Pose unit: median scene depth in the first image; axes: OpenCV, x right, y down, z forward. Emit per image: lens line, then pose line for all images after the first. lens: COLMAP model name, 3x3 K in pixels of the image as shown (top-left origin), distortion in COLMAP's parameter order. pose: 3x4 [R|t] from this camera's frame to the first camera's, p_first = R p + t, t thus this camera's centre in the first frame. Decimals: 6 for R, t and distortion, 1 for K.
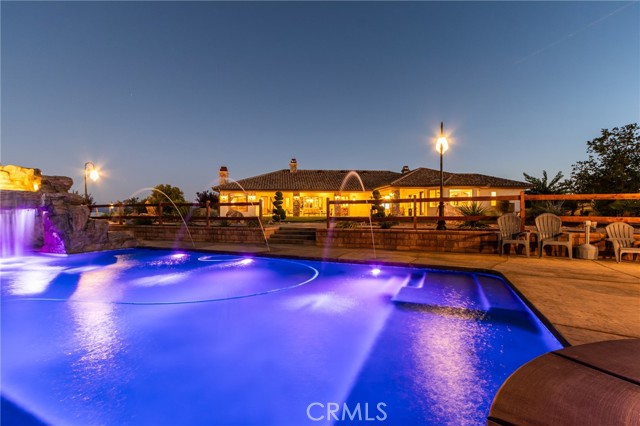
lens RADIAL K [[291.9, 0, 312.7], [0, 291.9, 214.2], [0, 0, 1]] dist [0.004190, -0.000284]
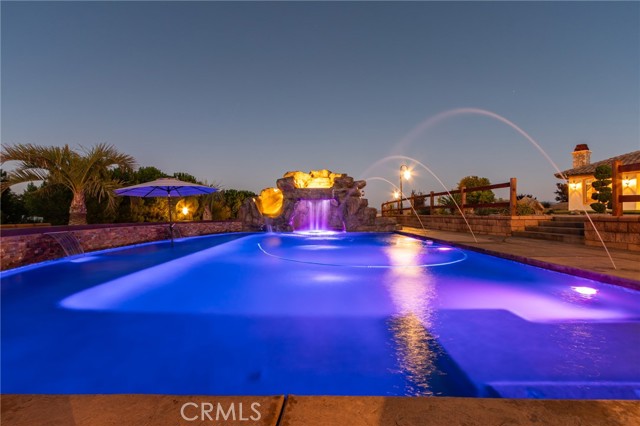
lens RADIAL K [[291.9, 0, 312.7], [0, 291.9, 214.2], [0, 0, 1]] dist [0.004190, -0.000284]
pose [[0.401338, 0.003025, -0.915925, 0.214398], [-0.002227, 0.999995, 0.002327, 0.028900], [0.915927, 0.001105, 0.401342, 0.166421]]
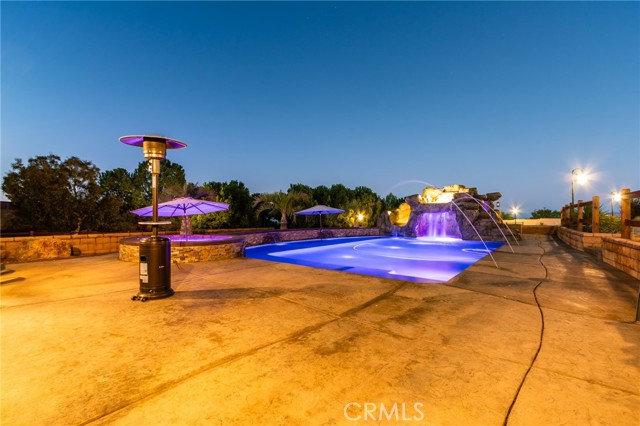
lens RADIAL K [[295.5, 0, 312.2], [0, 295.5, 216.2], [0, 0, 1]] dist [0.001961, -0.000276]
pose [[-0.240266, 0.002433, -0.970704, 0.549403], [-0.006297, 0.999972, 0.004065, 0.002255], [0.970687, 0.007089, -0.240244, 0.329901]]
